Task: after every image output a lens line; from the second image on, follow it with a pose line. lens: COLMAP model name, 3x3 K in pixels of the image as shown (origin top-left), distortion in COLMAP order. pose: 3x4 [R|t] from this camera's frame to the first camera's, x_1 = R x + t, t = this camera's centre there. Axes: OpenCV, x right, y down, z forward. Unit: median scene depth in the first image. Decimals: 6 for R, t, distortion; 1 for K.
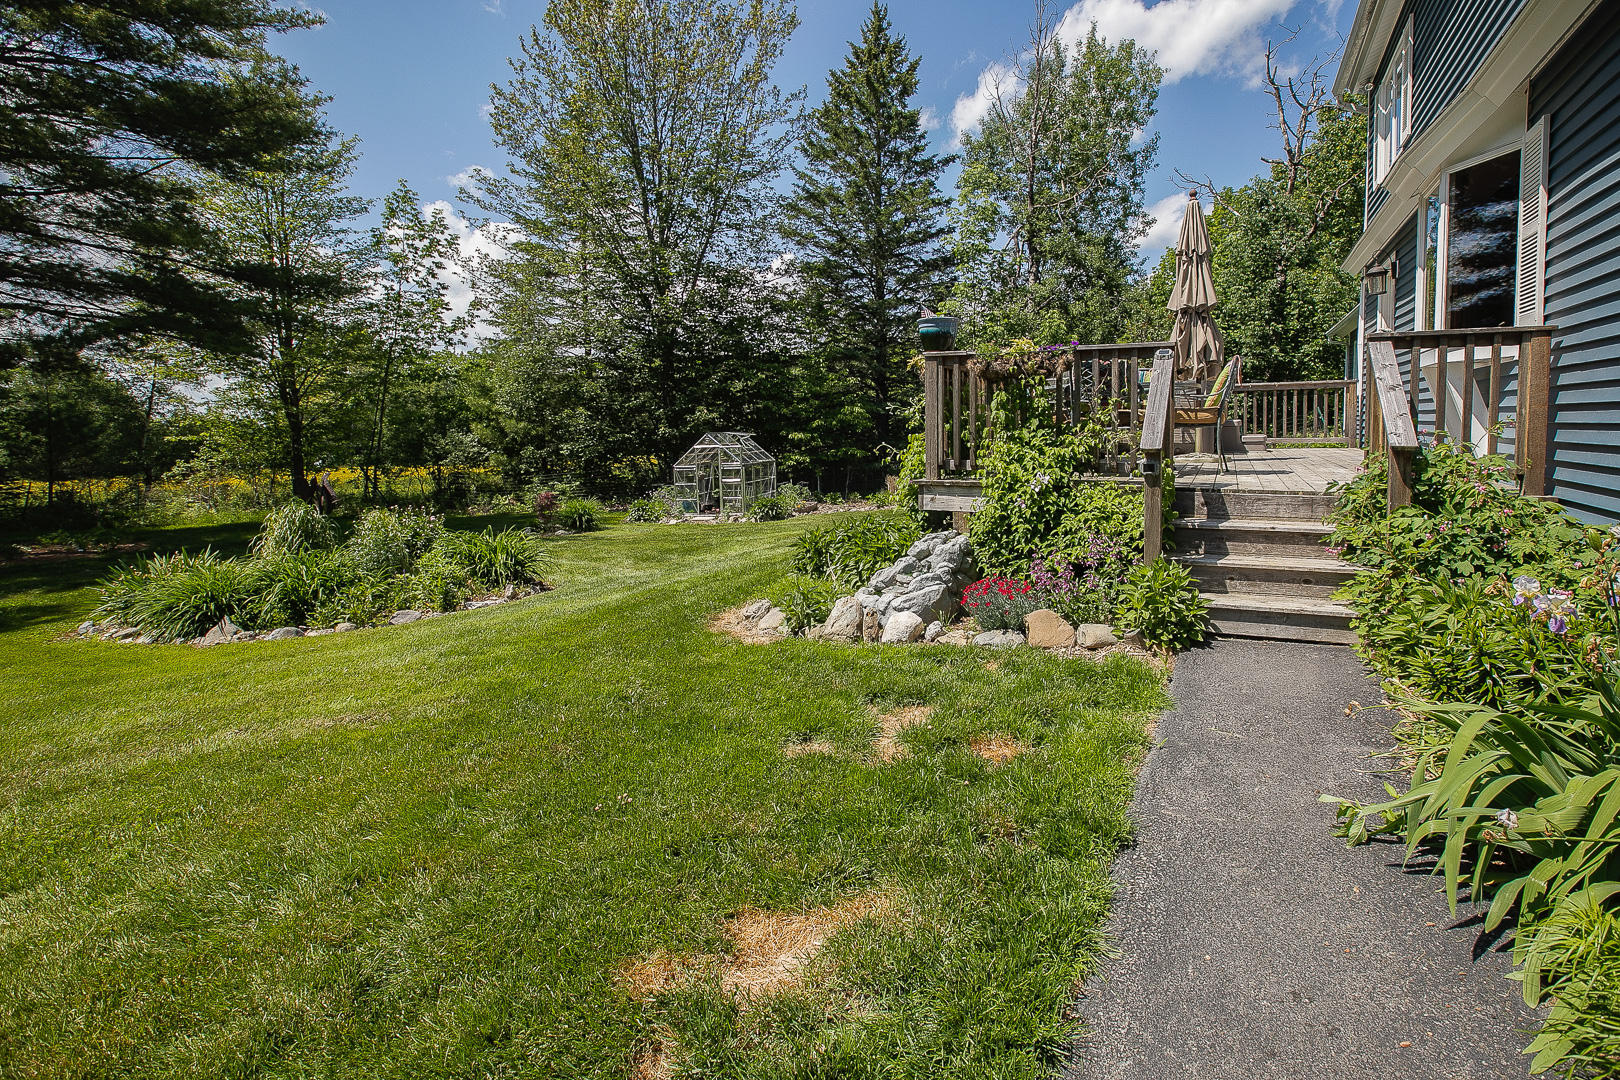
lens RADIAL K [[756.2, 0, 810.0], [0, 756.2, 540.0], [0, 0, 1]] dist [-0.015181, 0.000977]
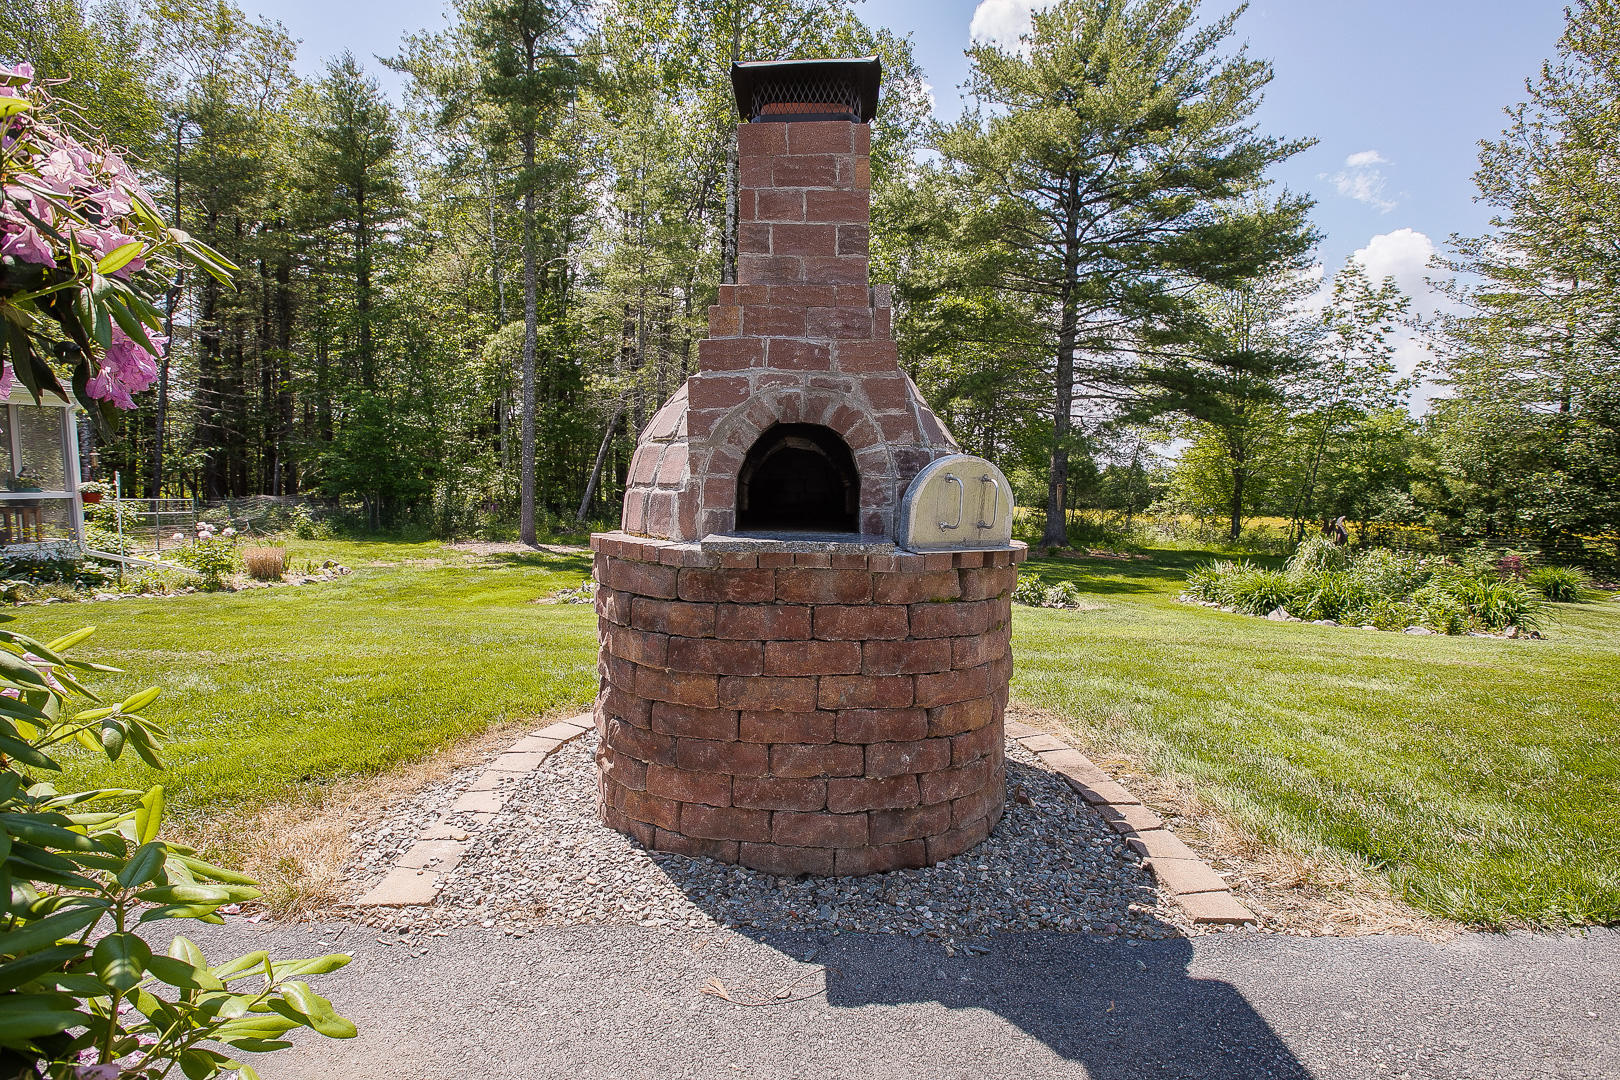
lens RADIAL K [[756.2, 0, 810.0], [0, 756.2, 540.0], [0, 0, 1]] dist [-0.015181, 0.000977]
pose [[0.520637, 0.103373, -0.847497, -0.002456], [-0.161559, 0.986638, 0.021095, 0.032682], [0.838353, 0.125938, 0.530381, -0.214248]]
